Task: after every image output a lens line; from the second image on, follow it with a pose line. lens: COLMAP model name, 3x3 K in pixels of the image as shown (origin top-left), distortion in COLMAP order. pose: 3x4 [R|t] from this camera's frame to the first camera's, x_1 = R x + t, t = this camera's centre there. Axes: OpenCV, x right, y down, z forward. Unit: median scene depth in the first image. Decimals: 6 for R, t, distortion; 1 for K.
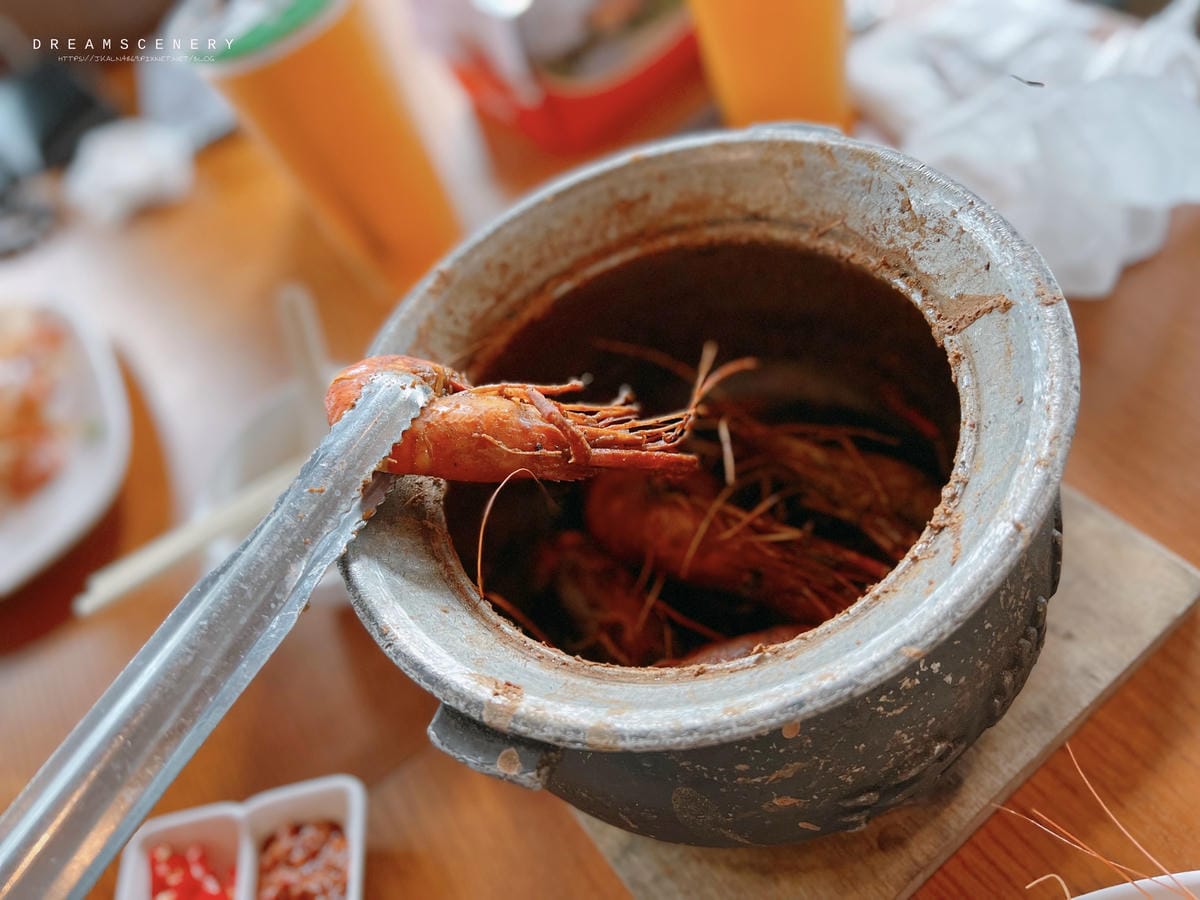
lens RADIAL K [[964.3, 0, 600.0], [0, 964.3, 450.0], [0, 0, 1]] dist [0.007126, -0.114381]
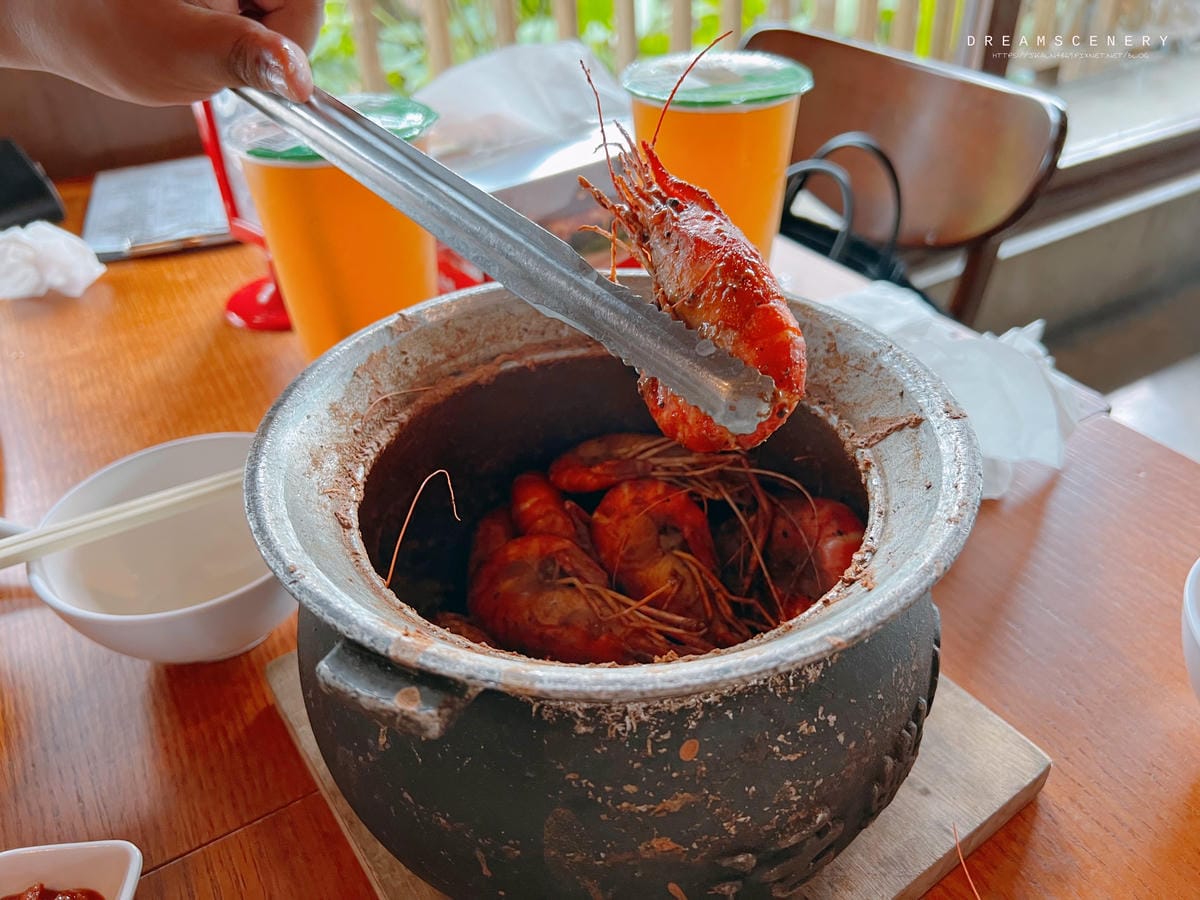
lens RADIAL K [[964.3, 0, 600.0], [0, 964.3, 450.0], [0, 0, 1]] dist [0.007126, -0.114381]
pose [[0.961030, 0.238005, 0.140622, -0.094110], [-0.181181, 0.926479, -0.329864, 0.337239], [-0.208792, 0.291531, 0.933496, 0.022430]]
